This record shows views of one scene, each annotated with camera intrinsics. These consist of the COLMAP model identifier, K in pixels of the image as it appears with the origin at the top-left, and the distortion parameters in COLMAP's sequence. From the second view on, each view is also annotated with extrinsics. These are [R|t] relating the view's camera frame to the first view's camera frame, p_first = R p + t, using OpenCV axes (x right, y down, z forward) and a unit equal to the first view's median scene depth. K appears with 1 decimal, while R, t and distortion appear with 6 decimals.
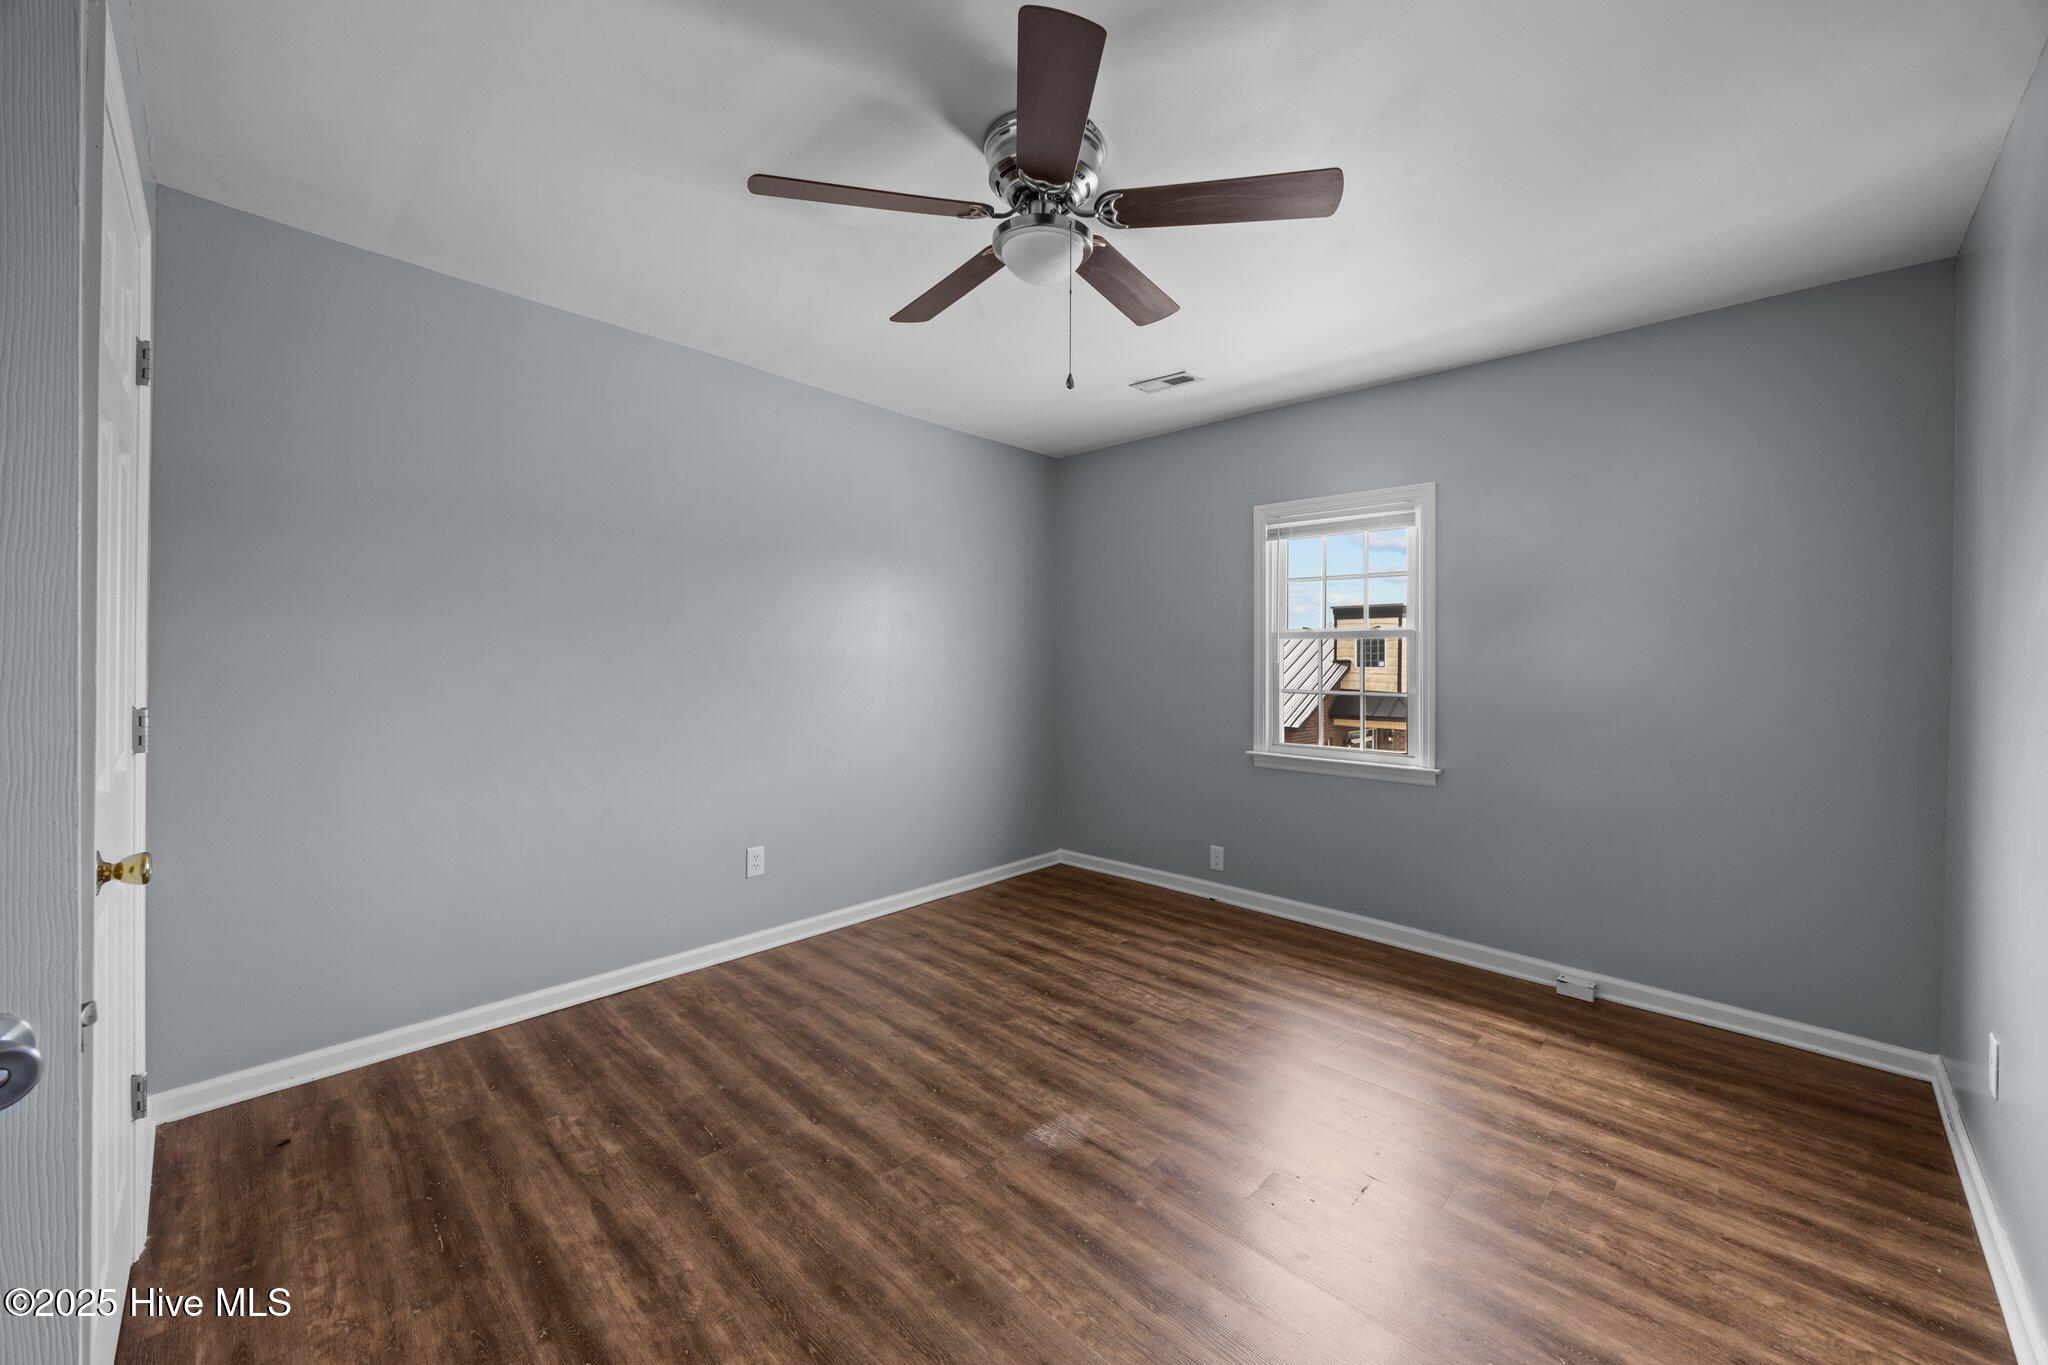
lens RADIAL K [[822.0, 0, 1024.0], [0, 822.0, 682.5], [0, 0, 1]] dist [-0.009361, -0.000008]
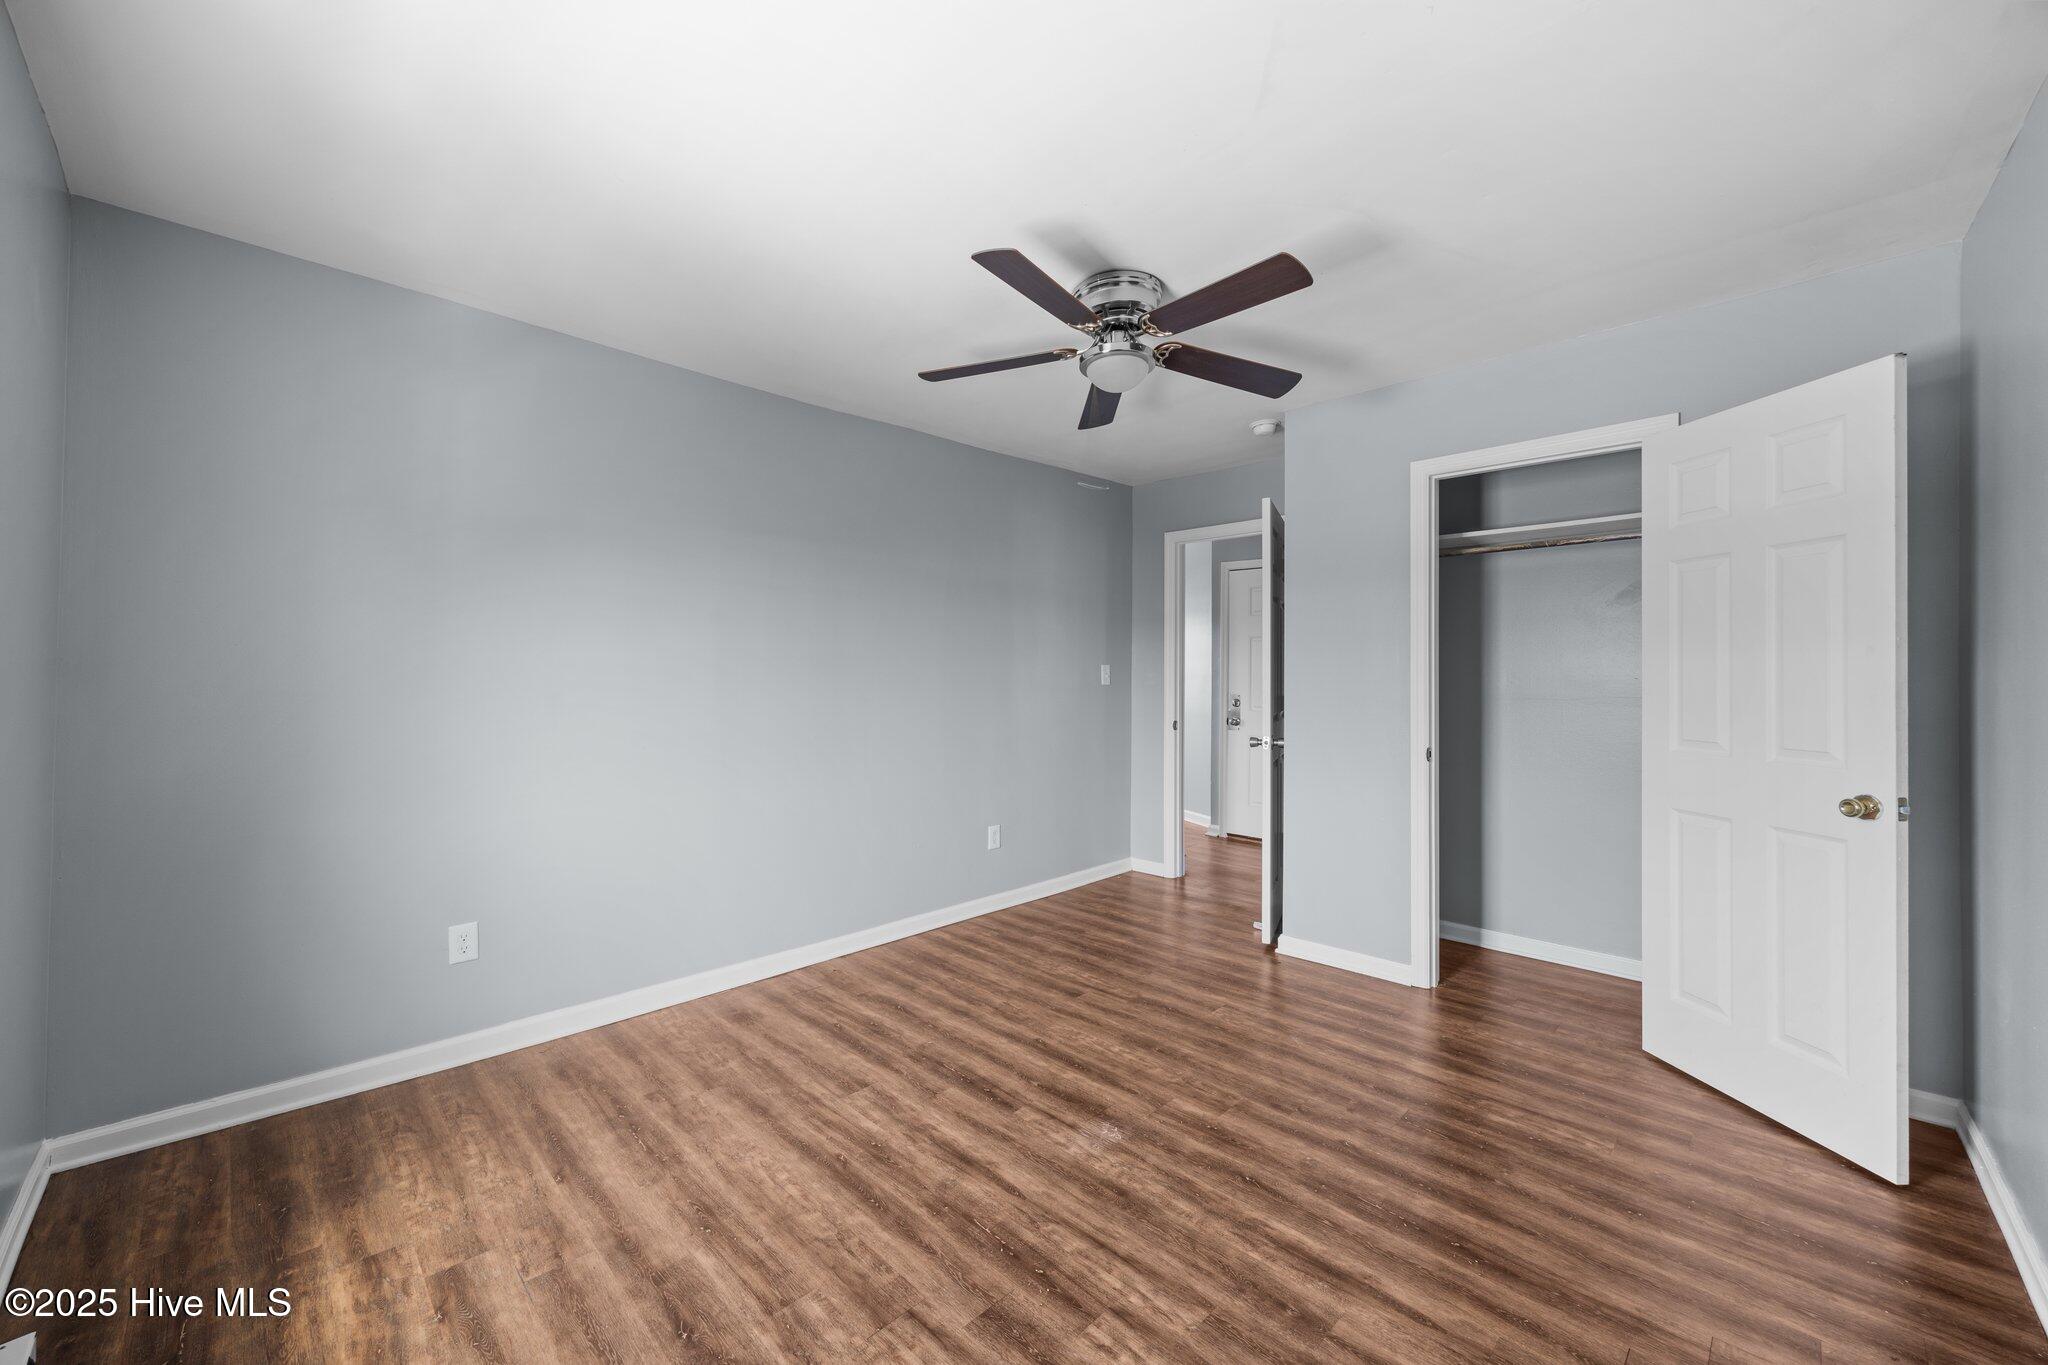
lens RADIAL K [[822.0, 0, 1024.0], [0, 822.0, 682.5], [0, 0, 1]] dist [-0.009361, -0.000008]
pose [[-0.999917, -0.011233, 0.006252, 0.125230], [-0.010984, 0.999196, 0.038570, -0.053878], [-0.006681, 0.038498, -0.999236, 1.821093]]
